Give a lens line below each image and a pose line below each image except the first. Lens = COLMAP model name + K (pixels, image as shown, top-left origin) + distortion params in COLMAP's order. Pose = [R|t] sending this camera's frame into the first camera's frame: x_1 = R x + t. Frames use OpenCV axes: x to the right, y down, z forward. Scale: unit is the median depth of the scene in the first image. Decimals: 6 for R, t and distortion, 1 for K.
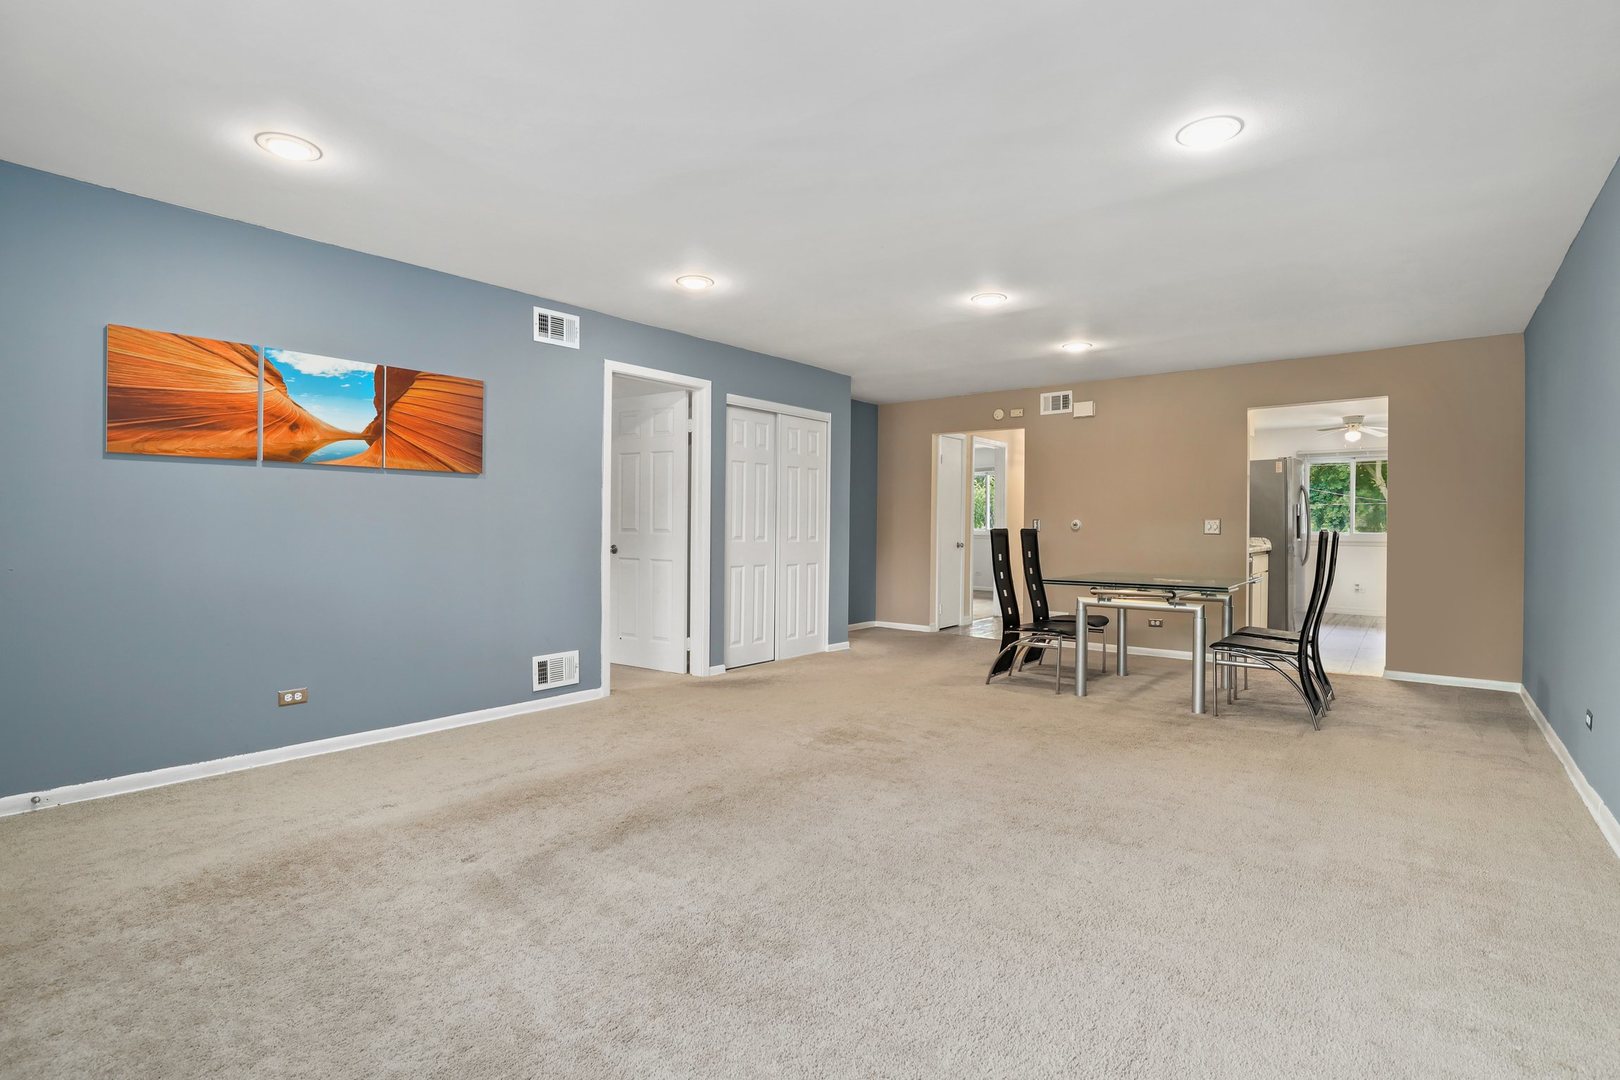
lens RADIAL K [[760.1, 0, 812.4], [0, 760.1, 529.2], [0, 0, 1]] dist [-0.005444, -0.000586]
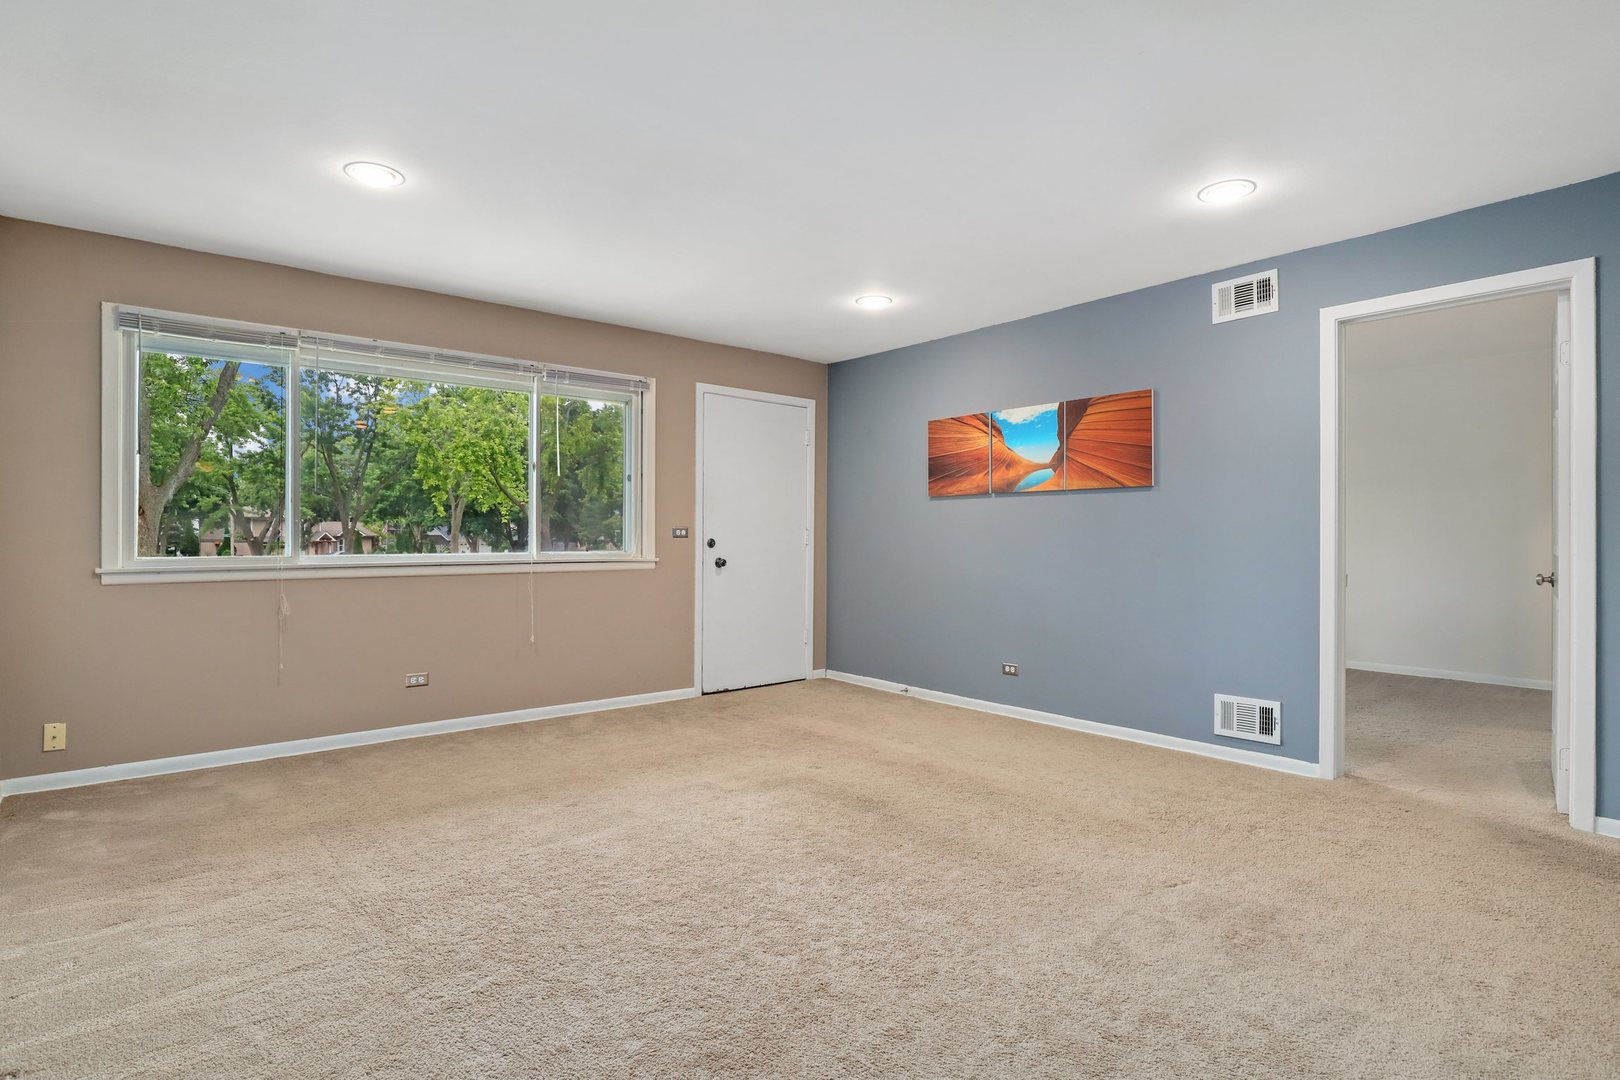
lens RADIAL K [[836.4, 0, 810.1], [0, 836.4, 543.5], [0, 0, 1]] dist [0.001701, 0.000078]
pose [[-0.179523, 0.004627, -0.983743, 0.766446], [-0.003024, 0.999982, 0.005256, -0.005025], [0.983749, 0.003919, -0.179505, 0.858983]]
